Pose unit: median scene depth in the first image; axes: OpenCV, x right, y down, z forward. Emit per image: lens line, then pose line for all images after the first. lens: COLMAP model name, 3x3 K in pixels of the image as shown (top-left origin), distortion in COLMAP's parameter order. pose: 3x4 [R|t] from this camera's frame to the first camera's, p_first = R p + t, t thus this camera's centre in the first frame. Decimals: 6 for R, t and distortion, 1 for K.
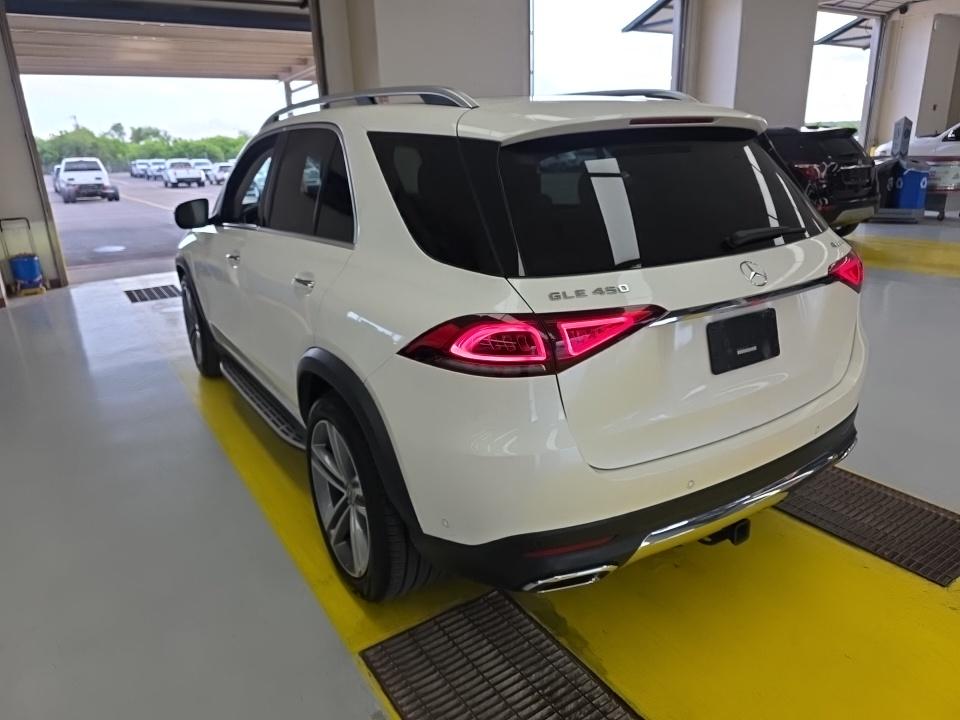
lens RADIAL K [[649.5, 0, 476.6], [0, 649.5, 353.9], [0, 0, 1]] dist [0.042863, -0.030831]
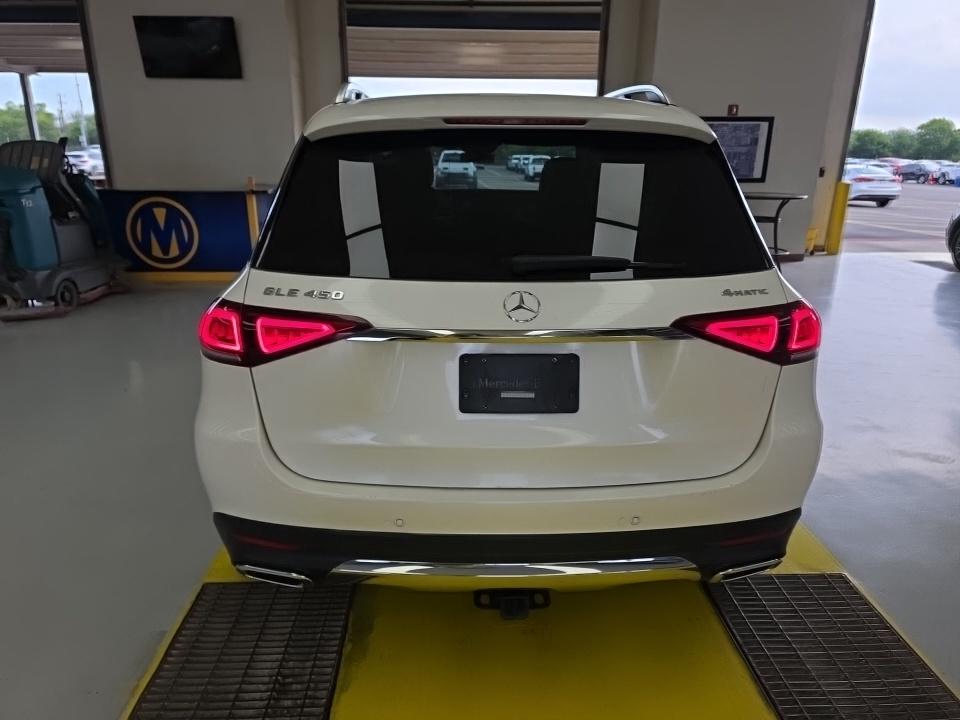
lens RADIAL K [[649.5, 0, 477.3], [0, 649.5, 365.2], [0, 0, 1]] dist [0.042863, -0.030831]
pose [[0.858665, 0.199408, -0.472156, 0.731268], [-0.192624, 0.979232, 0.063257, -0.084279], [0.474964, 0.036632, 0.879242, 0.225062]]
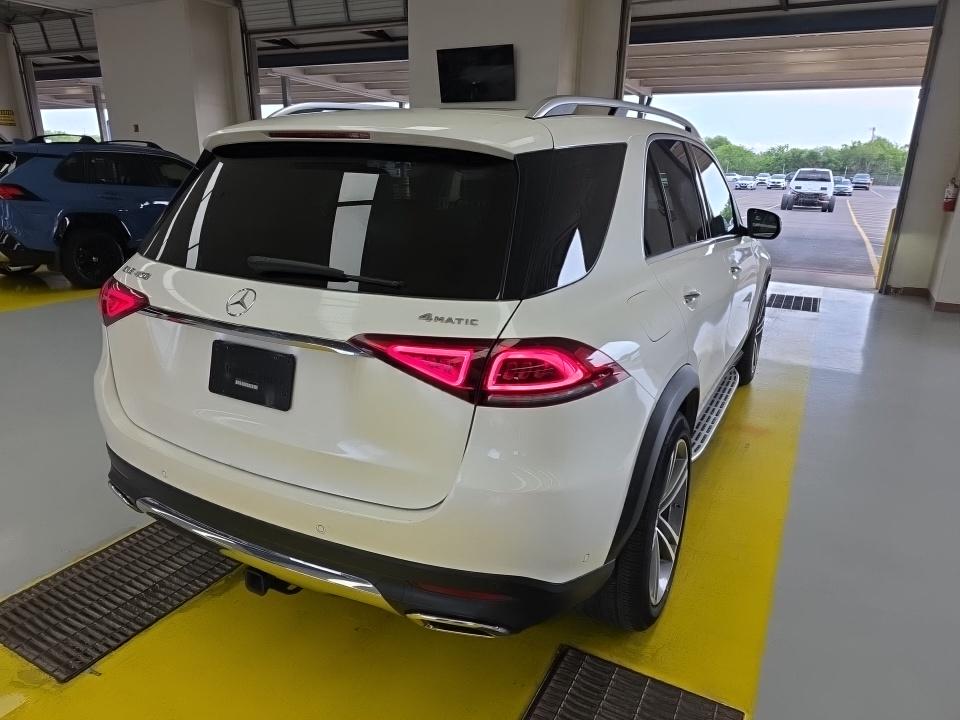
lens RADIAL K [[649.5, 0, 485.4], [0, 649.5, 366.2], [0, 0, 1]] dist [0.042863, -0.030831]
pose [[0.487568, 0.307776, -0.817038, 1.279081], [-0.306950, 0.936492, 0.169601, -0.280591], [0.817349, 0.168098, 0.551076, 0.736290]]
